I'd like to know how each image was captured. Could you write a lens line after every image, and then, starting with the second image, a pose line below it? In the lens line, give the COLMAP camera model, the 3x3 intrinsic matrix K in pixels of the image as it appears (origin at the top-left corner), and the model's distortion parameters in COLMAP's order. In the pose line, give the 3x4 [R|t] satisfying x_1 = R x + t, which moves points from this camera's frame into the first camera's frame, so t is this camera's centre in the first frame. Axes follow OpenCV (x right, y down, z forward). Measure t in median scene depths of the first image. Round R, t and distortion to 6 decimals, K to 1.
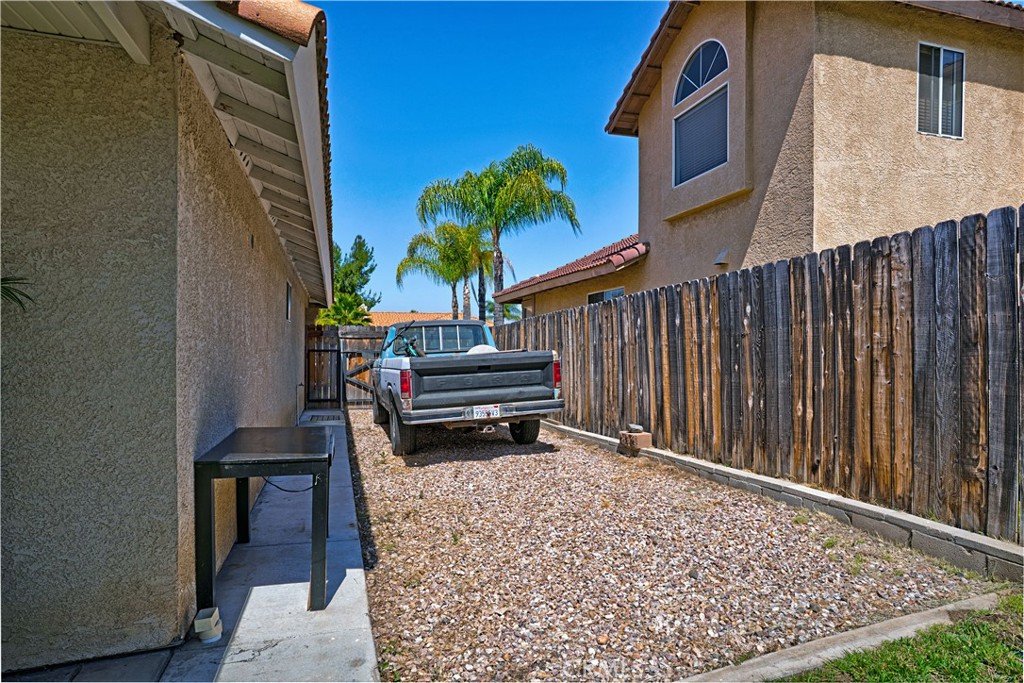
lens RADIAL K [[556.8, 0, 512.0], [0, 556.8, 341.5], [0, 0, 1]] dist [-0.005081, -0.000932]
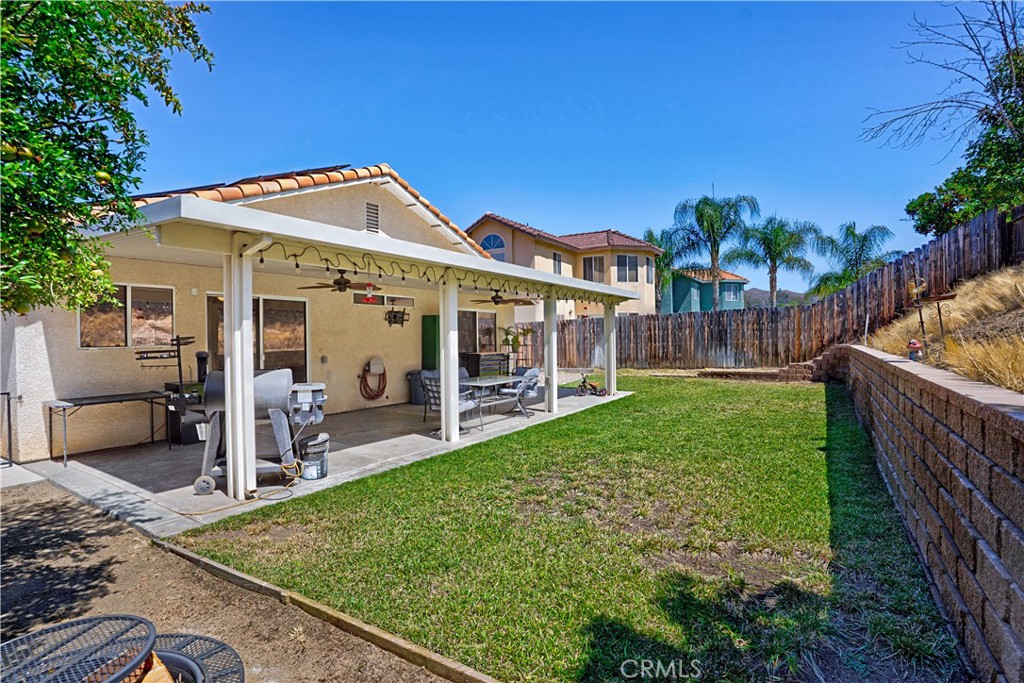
lens RADIAL K [[503.6, 0, 507.7], [0, 503.6, 342.7], [0, 0, 1]] dist [-0.075013, 0.033151]
pose [[0.753724, -0.016645, 0.656980, -3.533211], [0.011256, 0.999860, 0.012419, -0.032890], [-0.657095, -0.001966, 0.753805, -2.681260]]
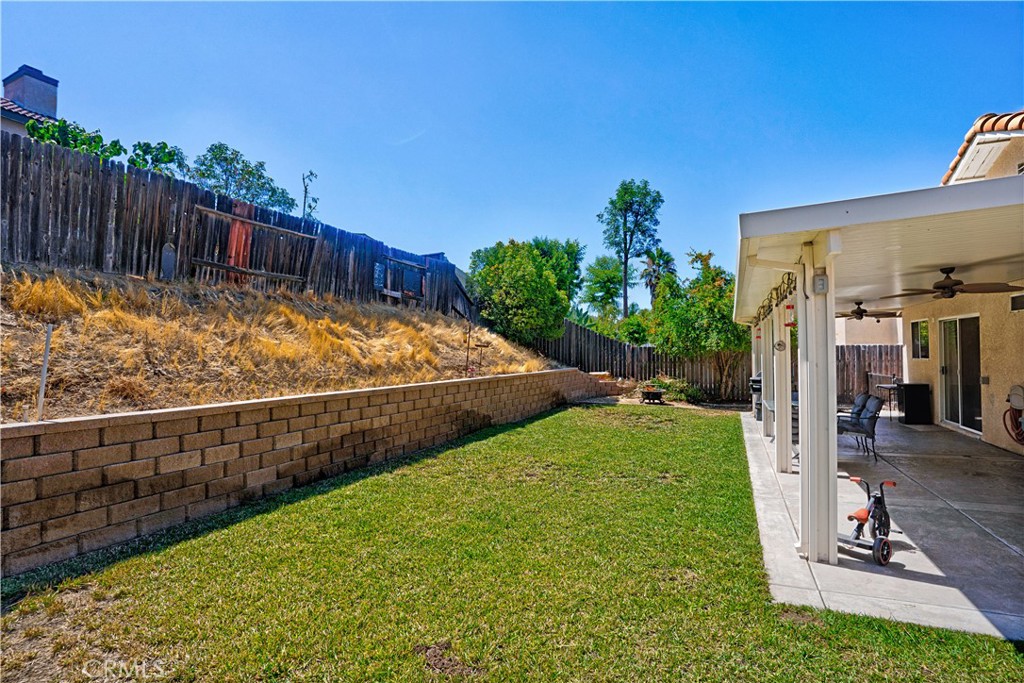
lens RADIAL K [[503.6, 0, 507.7], [0, 503.6, 342.7], [0, 0, 1]] dist [-0.075013, 0.033151]
pose [[-0.655808, -0.008491, -0.754880, 0.955561], [0.014039, 0.999627, -0.023440, -0.078221], [0.754797, -0.025970, -0.655444, -0.076535]]
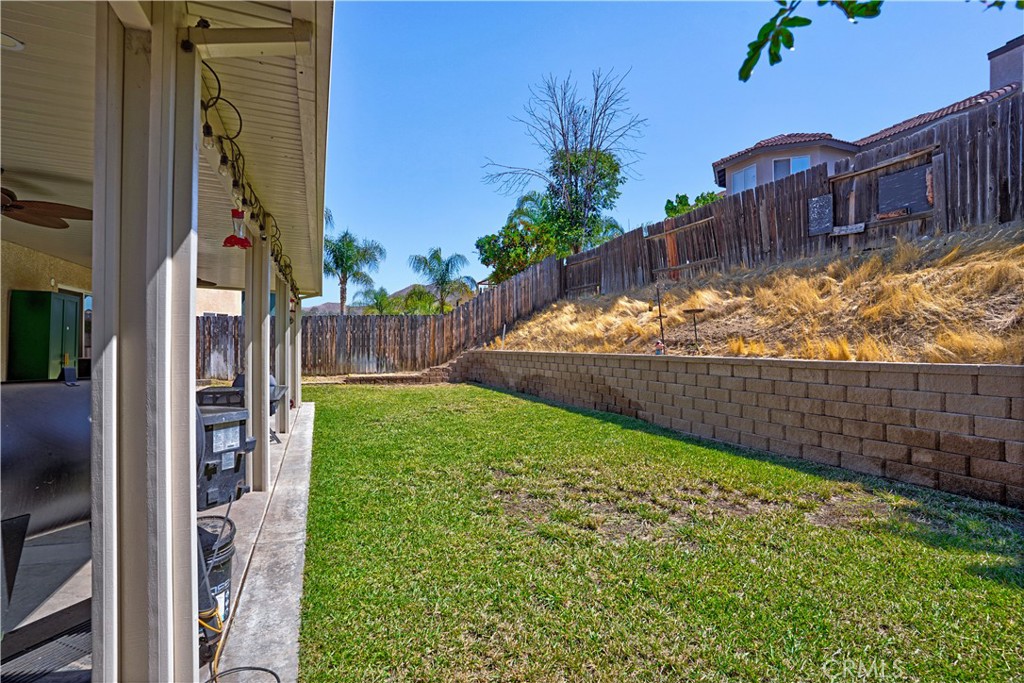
lens RADIAL K [[503.6, 0, 507.7], [0, 503.6, 342.7], [0, 0, 1]] dist [-0.075013, 0.033151]
pose [[-0.074205, 0.005474, 0.997228, -3.683137], [-0.004601, 0.999972, -0.005831, 0.022233], [-0.997232, -0.005021, -0.074178, -1.415981]]
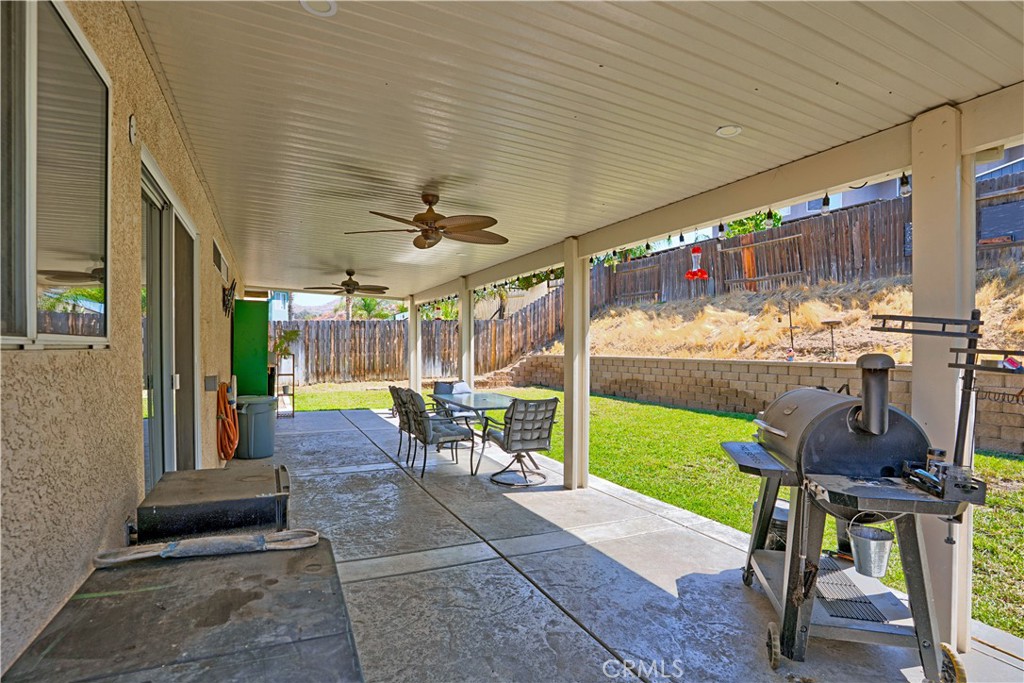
lens RADIAL K [[512.1, 0, 514.7], [0, 512.1, 351.6], [0, 0, 1]] dist [-0.052908, 0.023375]
pose [[-0.169322, -0.008630, 0.985523, -3.777158], [-0.004998, 0.999956, 0.007898, -0.002733], [-0.985548, -0.003588, -0.169357, -0.367164]]
